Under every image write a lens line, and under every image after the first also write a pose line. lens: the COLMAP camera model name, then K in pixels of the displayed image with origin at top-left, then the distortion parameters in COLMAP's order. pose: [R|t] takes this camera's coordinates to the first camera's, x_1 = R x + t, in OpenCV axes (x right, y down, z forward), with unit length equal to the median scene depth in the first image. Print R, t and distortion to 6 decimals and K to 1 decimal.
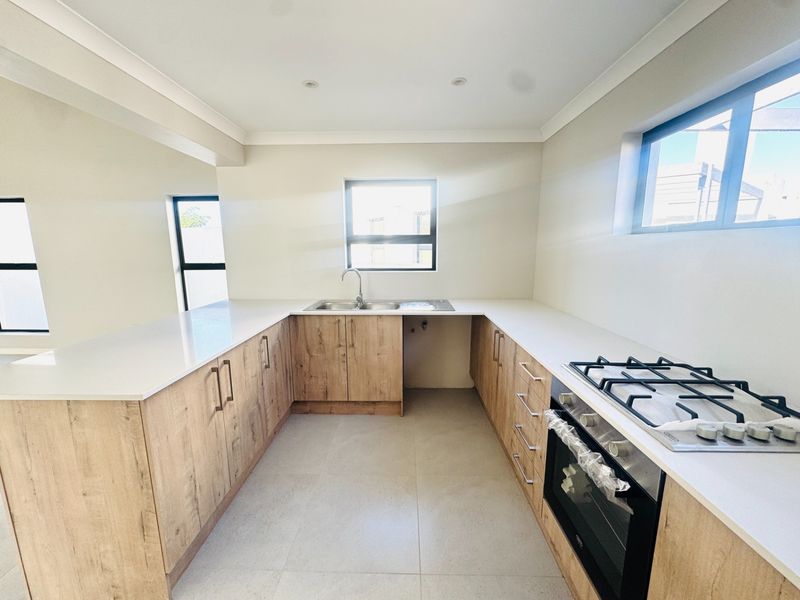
lens RADIAL K [[317.5, 0, 399.0], [0, 317.5, 300.4], [0, 0, 1]] dist [-0.003935, 0.000274]
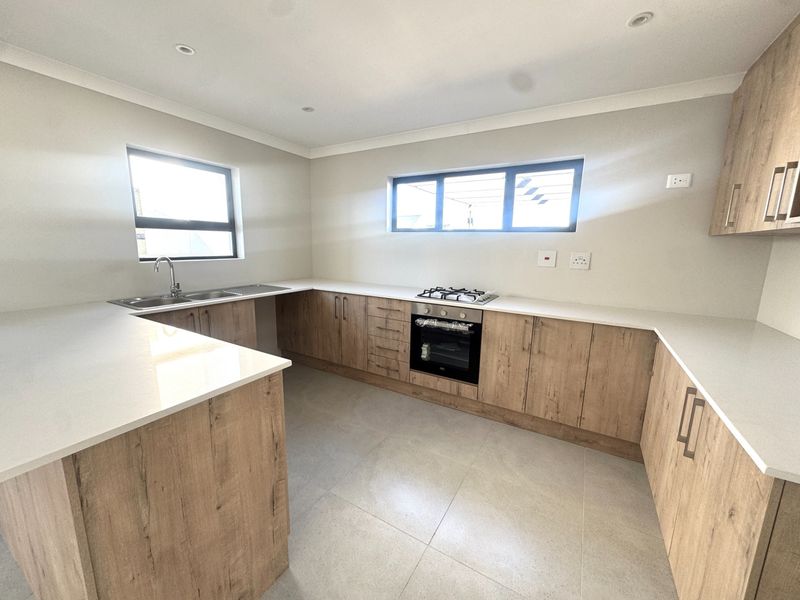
lens RADIAL K [[317.5, 0, 399.1], [0, 317.5, 300.2], [0, 0, 1]] dist [-0.003935, 0.000274]
pose [[0.486133, -0.139680, 0.862649, -1.280347], [0.123097, 0.988246, 0.090647, 0.031223], [-0.865171, 0.062123, 0.497614, 0.093517]]
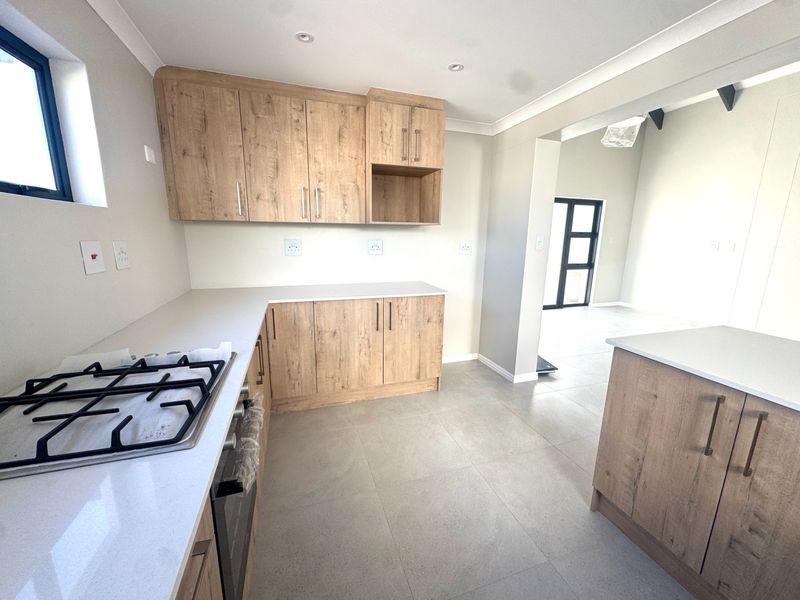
lens RADIAL K [[317.5, 0, 403.1], [0, 317.5, 299.4], [0, 0, 1]] dist [-0.003935, 0.000274]
pose [[-0.938428, 0.062326, -0.339806, 0.353569], [-0.065253, 0.933911, 0.351501, -0.219418], [0.339256, 0.352032, -0.872341, 1.499905]]
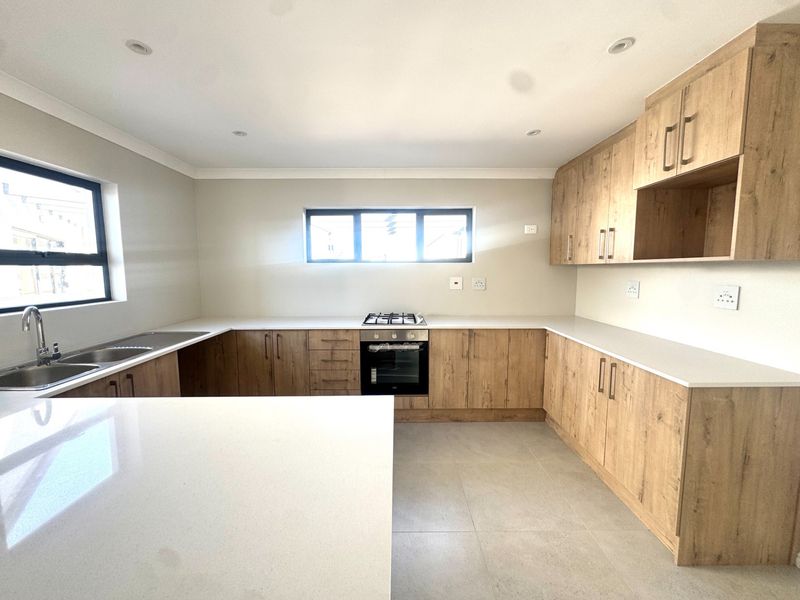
lens RADIAL K [[317.5, 0, 397.8], [0, 317.5, 299.5], [0, 0, 1]] dist [-0.003935, 0.000274]
pose [[-0.030623, -0.092683, 0.995225, -1.591305], [0.168305, 0.980997, 0.096537, -0.126299], [-0.985259, 0.170457, -0.014442, 0.778794]]
